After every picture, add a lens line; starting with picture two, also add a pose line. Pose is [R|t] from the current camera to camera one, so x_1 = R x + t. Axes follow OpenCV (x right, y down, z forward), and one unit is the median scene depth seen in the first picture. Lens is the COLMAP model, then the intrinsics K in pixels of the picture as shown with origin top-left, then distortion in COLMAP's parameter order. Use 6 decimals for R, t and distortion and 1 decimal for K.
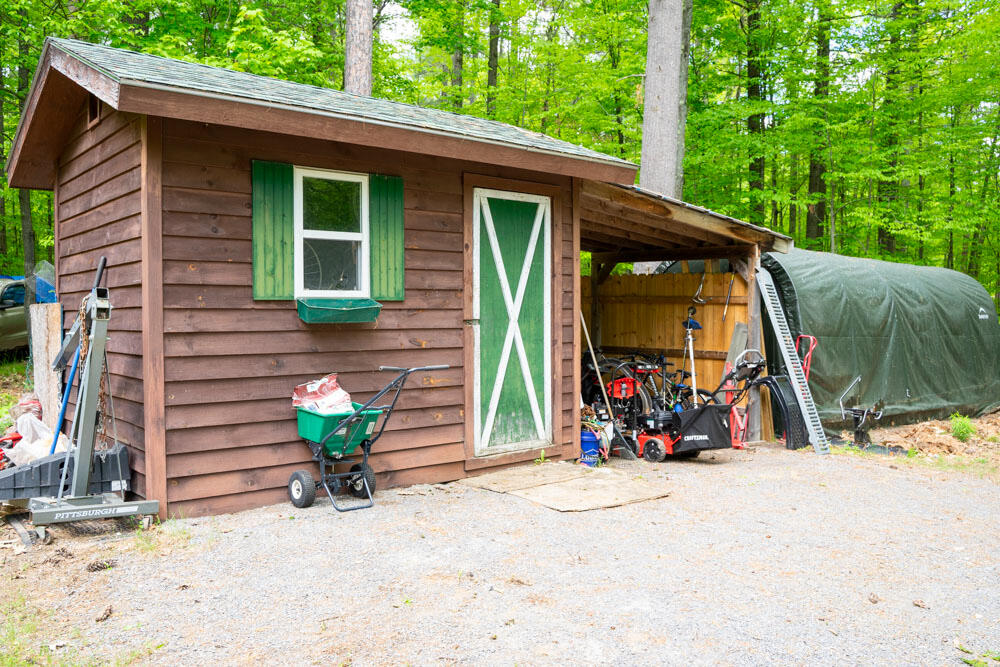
lens RADIAL K [[805.8, 0, 500.0], [0, 805.8, 333.5], [0, 0, 1]] dist [-0.120944, 0.094312]
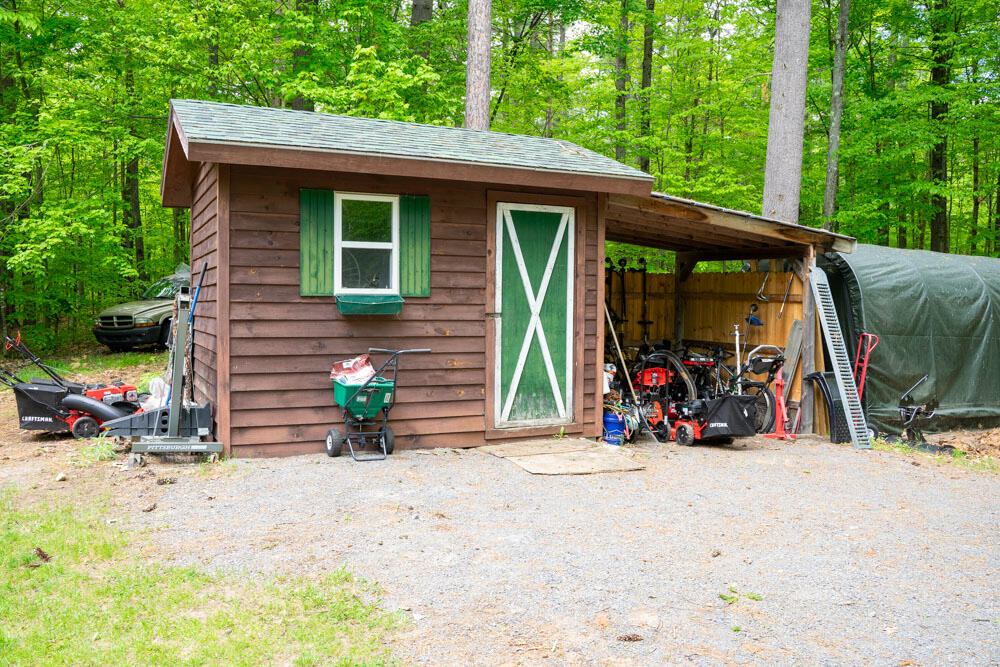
lens RADIAL K [[805.8, 0, 500.0], [0, 805.8, 333.5], [0, 0, 1]] dist [-0.120944, 0.094312]
pose [[0.966514, 0.022267, -0.255645, 0.281738], [-0.019409, 0.999718, 0.013697, -0.003779], [0.255877, -0.008276, 0.966674, -0.151656]]
